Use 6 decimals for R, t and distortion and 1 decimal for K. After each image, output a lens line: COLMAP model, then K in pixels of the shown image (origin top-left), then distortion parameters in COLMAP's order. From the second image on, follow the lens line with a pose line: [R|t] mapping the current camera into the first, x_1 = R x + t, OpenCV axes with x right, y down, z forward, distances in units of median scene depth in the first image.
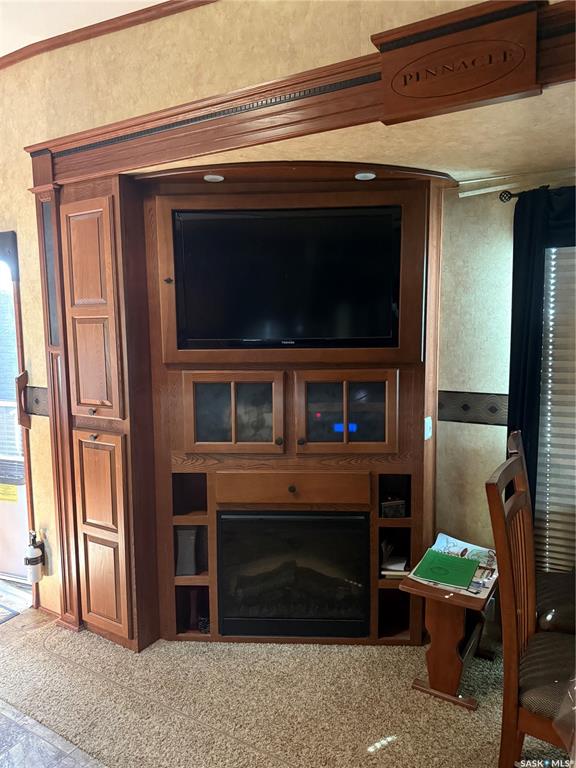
lens RADIAL K [[543.2, 0, 285.2], [0, 543.2, 380.3], [0, 0, 1]] dist [0.033606, -0.001821]
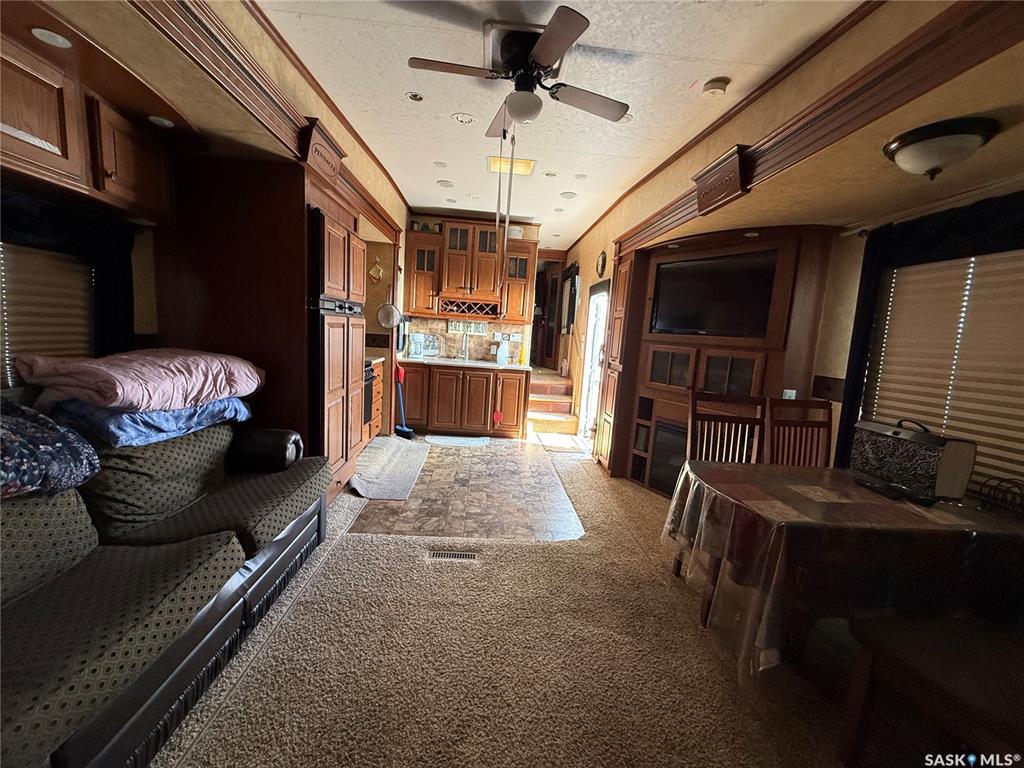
lens RADIAL K [[408.5, 0, 510.8], [0, 408.5, 382.2], [0, 0, 1]] dist [-0.000023, 0.000151]
pose [[0.569221, 0.151909, -0.808029, 0.749435], [-0.161158, 0.984333, 0.071526, 0.093247], [0.806235, 0.089506, 0.584785, -0.265484]]
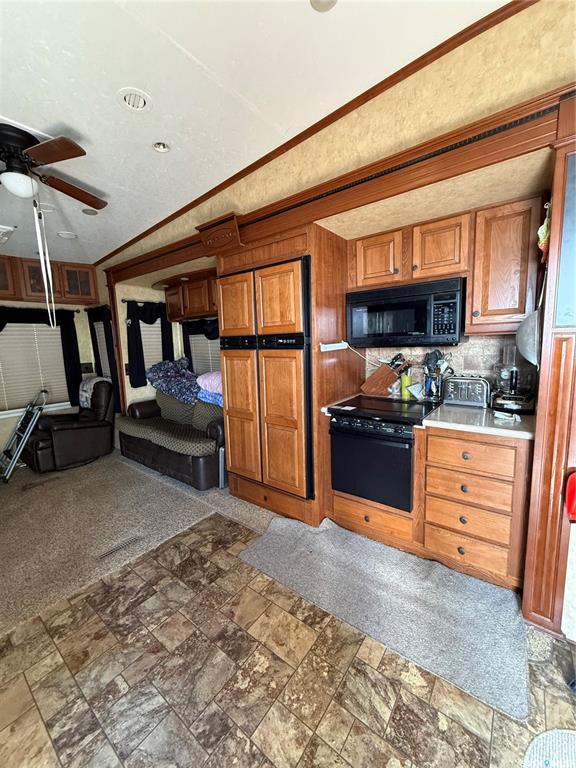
lens RADIAL K [[306.3, 0, 284.2], [0, 306.3, 384.7], [0, 0, 1]] dist [-0.000023, 0.000151]
pose [[-0.992018, 0.026957, 0.123184, -0.681873], [0.057566, 0.965962, 0.252199, -0.056568], [-0.112192, 0.257277, -0.959803, 0.933553]]
